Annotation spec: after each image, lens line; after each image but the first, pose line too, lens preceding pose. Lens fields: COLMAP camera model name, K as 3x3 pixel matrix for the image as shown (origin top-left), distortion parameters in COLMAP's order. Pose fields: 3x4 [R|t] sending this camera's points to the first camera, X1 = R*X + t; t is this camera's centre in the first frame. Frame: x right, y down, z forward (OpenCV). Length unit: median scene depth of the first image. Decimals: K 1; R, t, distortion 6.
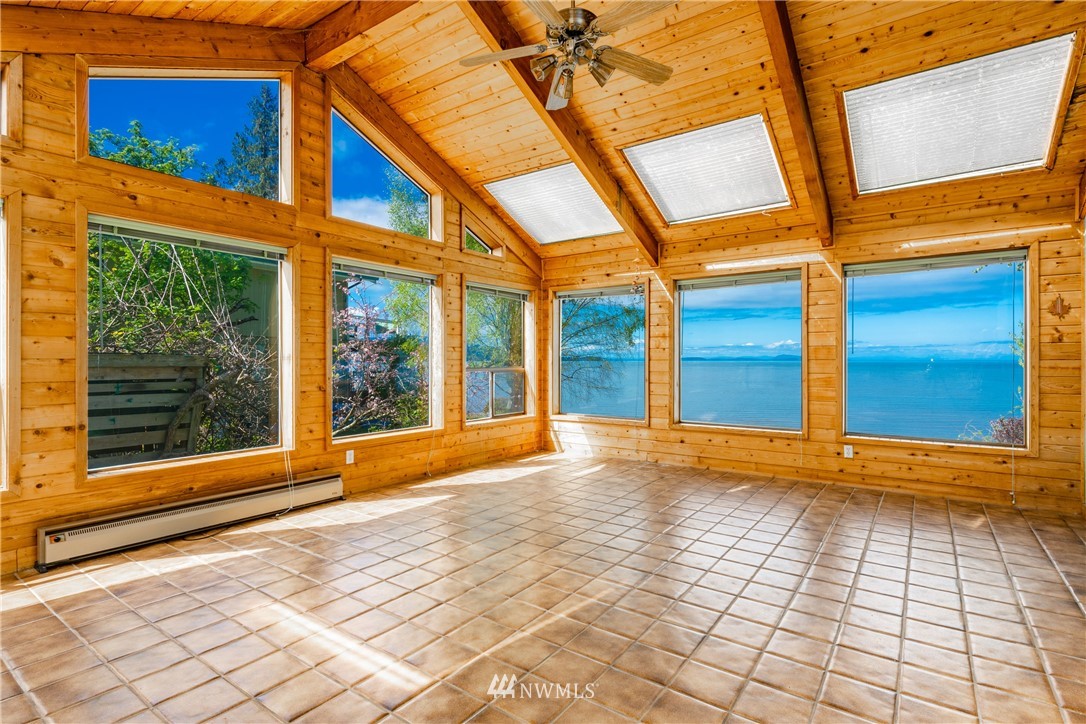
lens RADIAL K [[537.4, 0, 542.5], [0, 537.4, 359.2], [0, 0, 1]] dist [0.007153, 0.000581]
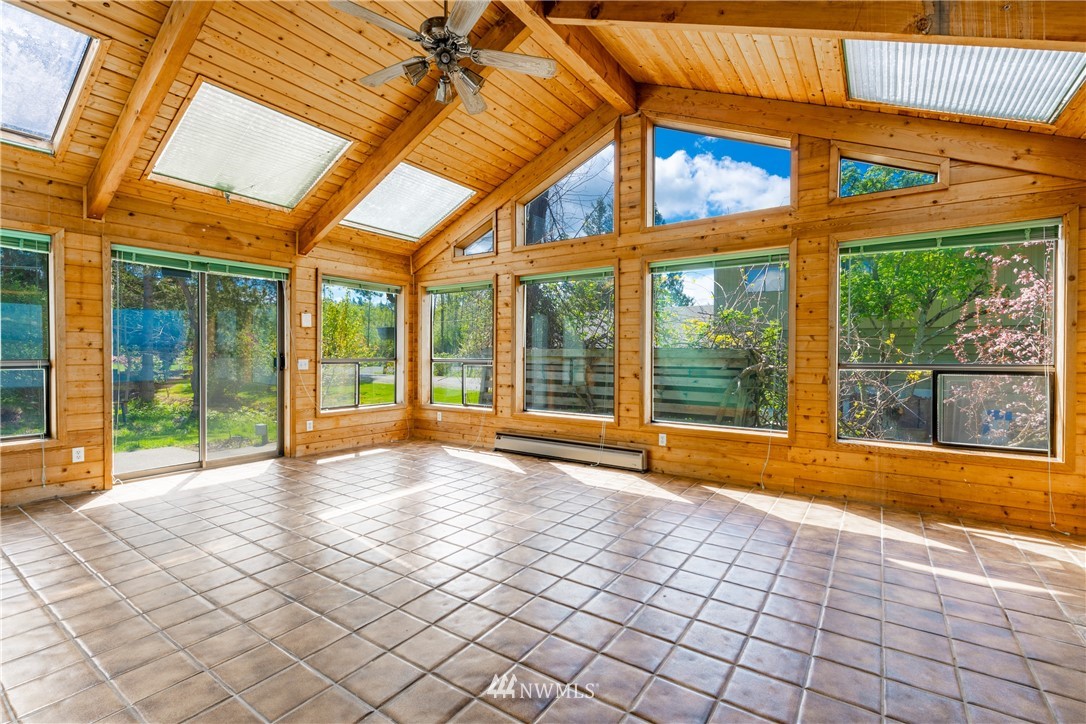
lens RADIAL K [[480.8, 0, 544.3], [0, 480.8, 360.1], [0, 0, 1]] dist [0.011107, -0.000389]
pose [[0.030255, 0.013534, -0.999451, 0.532727], [-0.002572, 0.999906, 0.013463, 0.004380], [0.999539, 0.002163, 0.030287, 0.621919]]
